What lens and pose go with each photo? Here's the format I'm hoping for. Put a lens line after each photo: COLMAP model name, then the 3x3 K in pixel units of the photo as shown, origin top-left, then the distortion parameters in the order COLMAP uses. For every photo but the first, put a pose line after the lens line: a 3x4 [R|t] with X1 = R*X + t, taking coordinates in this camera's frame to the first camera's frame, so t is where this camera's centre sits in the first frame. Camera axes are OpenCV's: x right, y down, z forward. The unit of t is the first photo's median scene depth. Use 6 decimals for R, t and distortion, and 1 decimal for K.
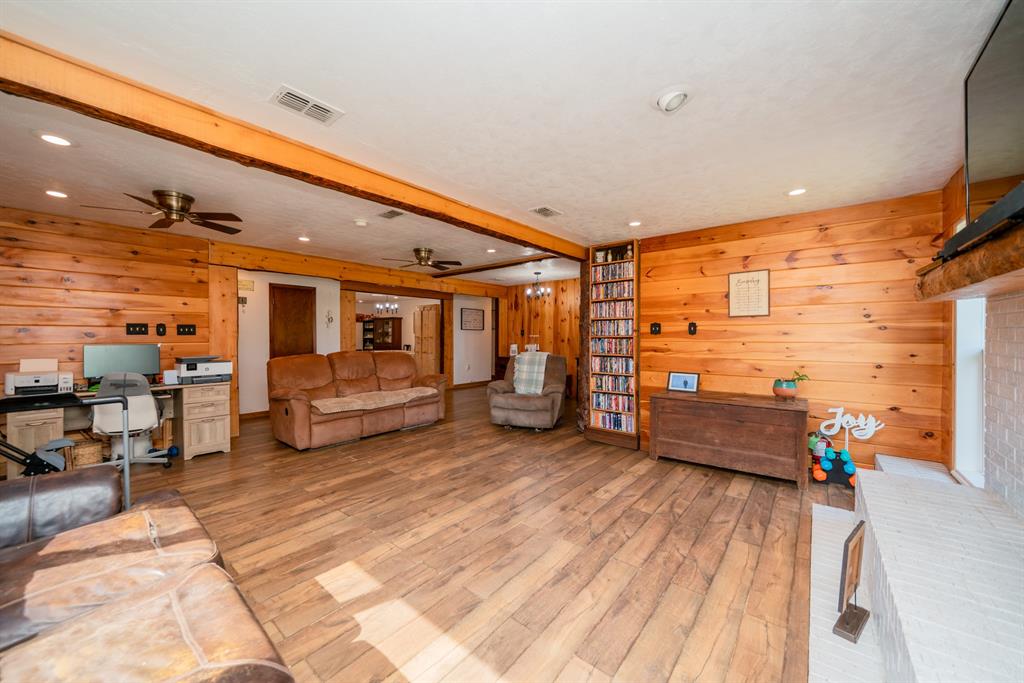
lens RADIAL K [[366.4, 0, 514.4], [0, 366.4, 337.4], [0, 0, 1]] dist [0.001053, -0.000028]
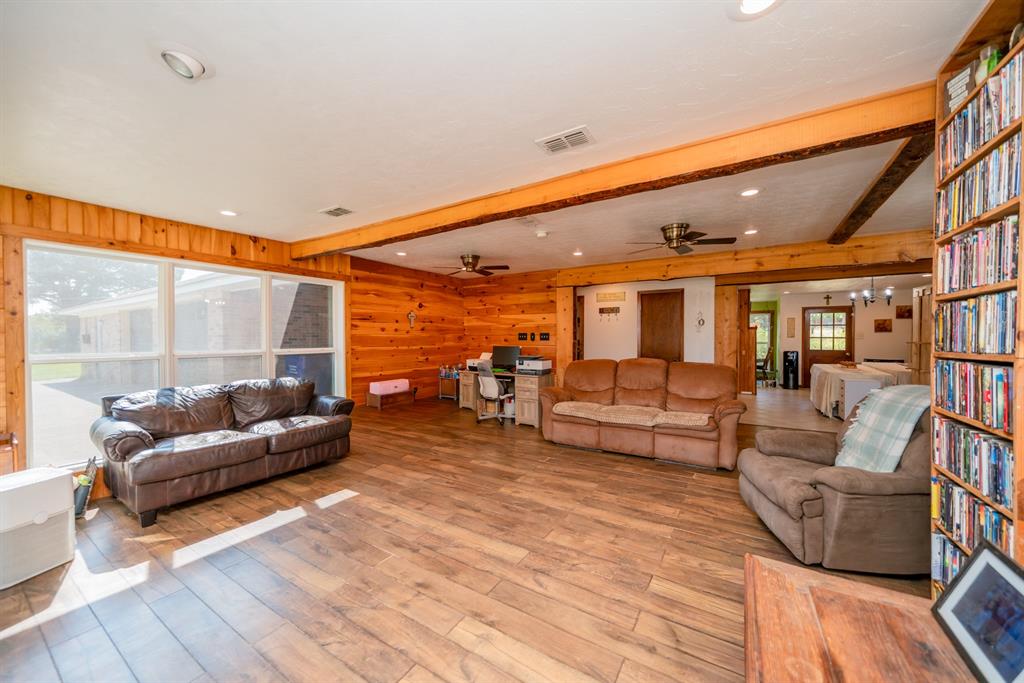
lens RADIAL K [[385.3, 0, 505.3], [0, 385.3, 339.2], [0, 0, 1]] dist [-0.002686, -0.000147]
pose [[0.119811, 0.004260, -0.992788, 0.707715], [-0.002364, 0.999989, 0.004006, -0.020661], [0.992794, 0.001867, 0.119820, 0.831351]]
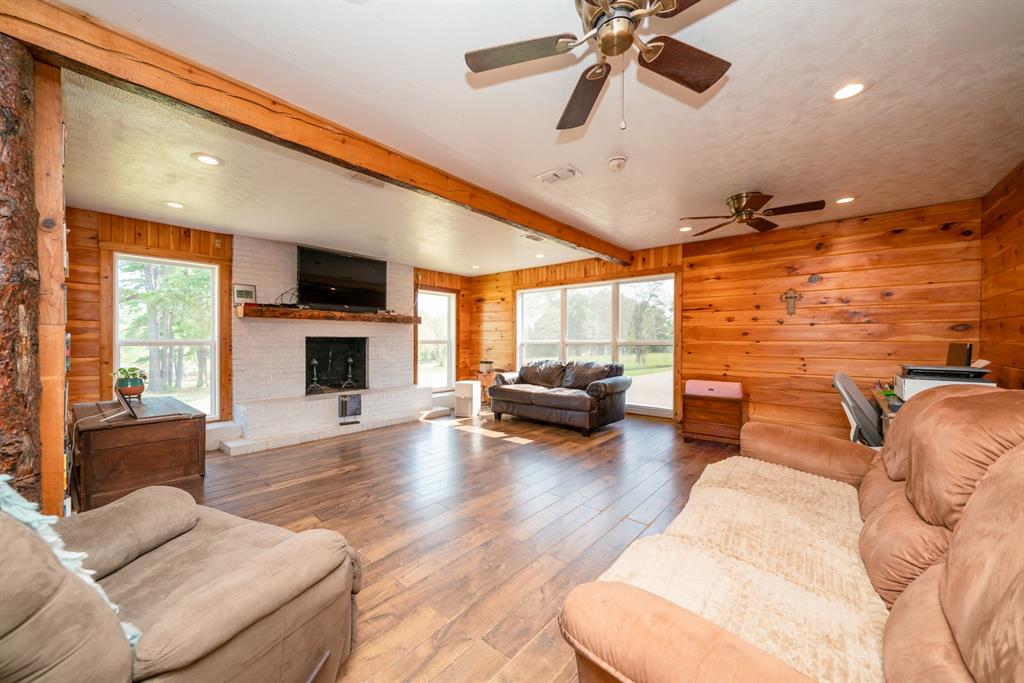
lens RADIAL K [[385.3, 0, 506.5], [0, 385.3, 342.3], [0, 0, 1]] dist [-0.002686, -0.000147]
pose [[-0.998850, -0.000480, 0.047939, -0.271885], [0.000130, 0.999919, 0.012716, 0.007899], [-0.047941, 0.012708, -0.998769, 1.865745]]
